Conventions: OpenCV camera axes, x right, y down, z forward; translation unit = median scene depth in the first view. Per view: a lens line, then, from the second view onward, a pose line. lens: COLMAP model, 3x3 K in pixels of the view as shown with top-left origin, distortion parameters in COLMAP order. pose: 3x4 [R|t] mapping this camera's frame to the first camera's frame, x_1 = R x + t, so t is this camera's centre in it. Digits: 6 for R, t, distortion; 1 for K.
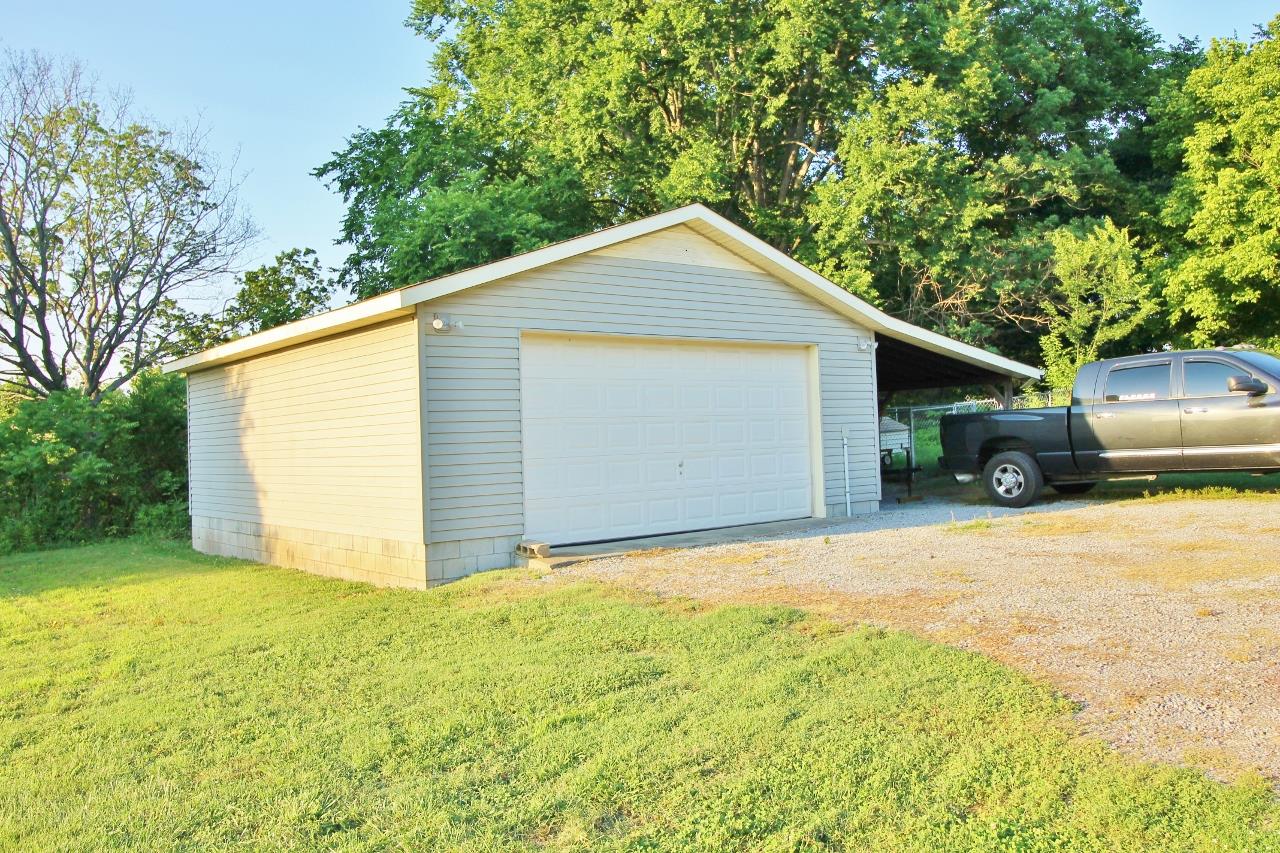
lens RADIAL K [[1042.1, 0, 639.8], [0, 1042.1, 386.9], [0, 0, 1]] dist [-0.000337, -0.000327]
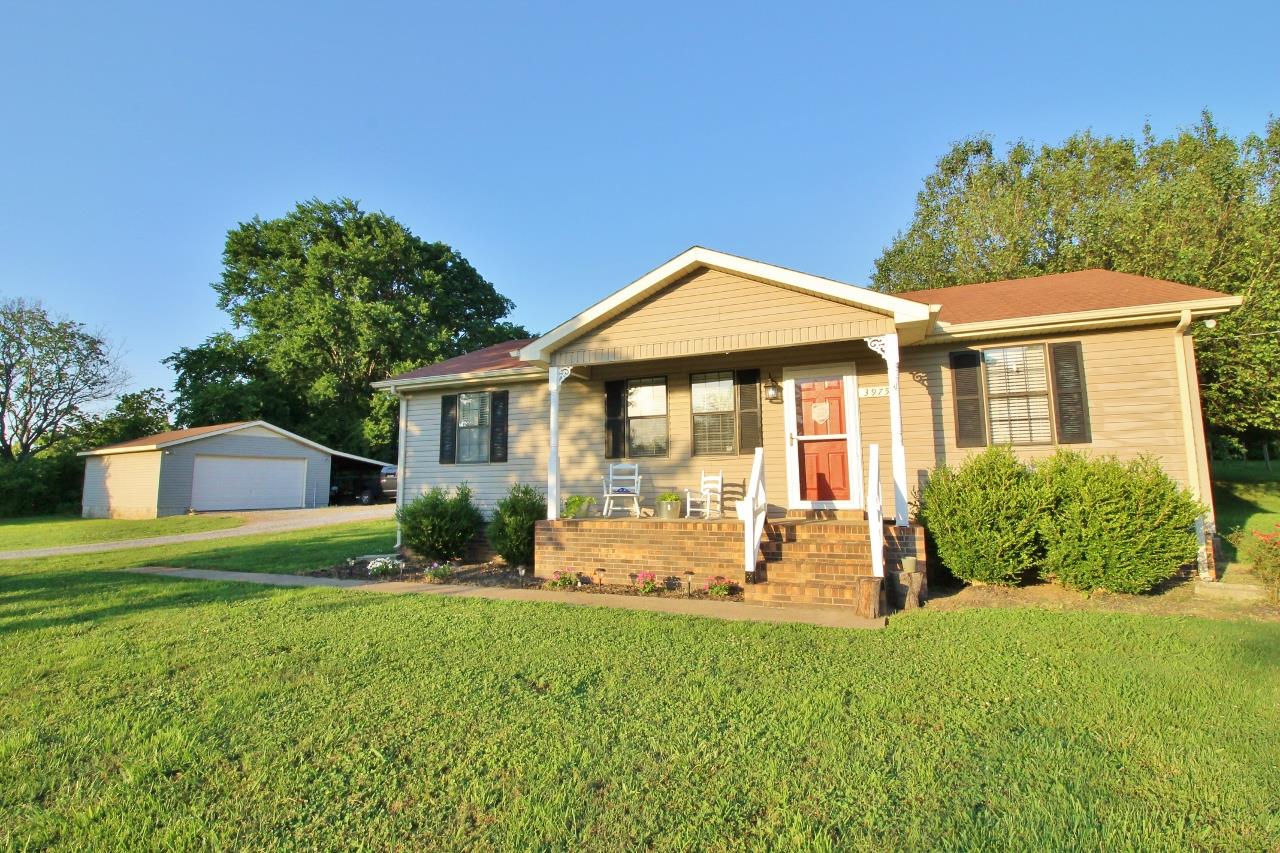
lens RADIAL K [[600.6, 0, 633.4], [0, 600.6, 410.7], [0, 0, 1]] dist [-0.001950, -0.012789]
pose [[0.939937, 0.068327, 0.334441, 0.240987], [-0.041293, 0.995326, -0.087295, -0.031907], [-0.338842, 0.068242, 0.938365, -0.596291]]
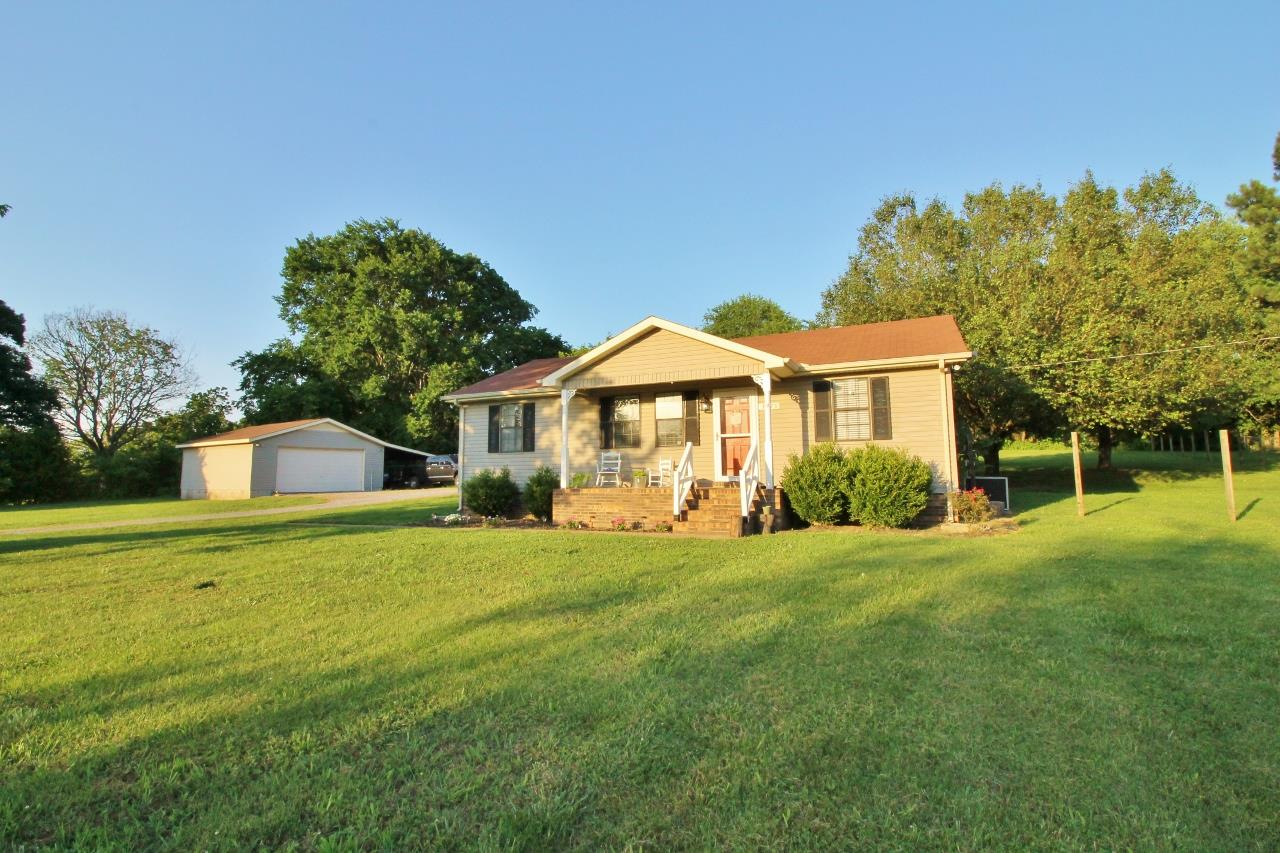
lens RADIAL K [[600.6, 0, 633.4], [0, 600.6, 410.7], [0, 0, 1]] dist [-0.001950, -0.012789]
pose [[0.952420, 0.060503, 0.298723, 0.217170], [-0.040937, 0.996612, -0.071332, -0.031359], [-0.302027, 0.055710, 0.951670, -0.750021]]
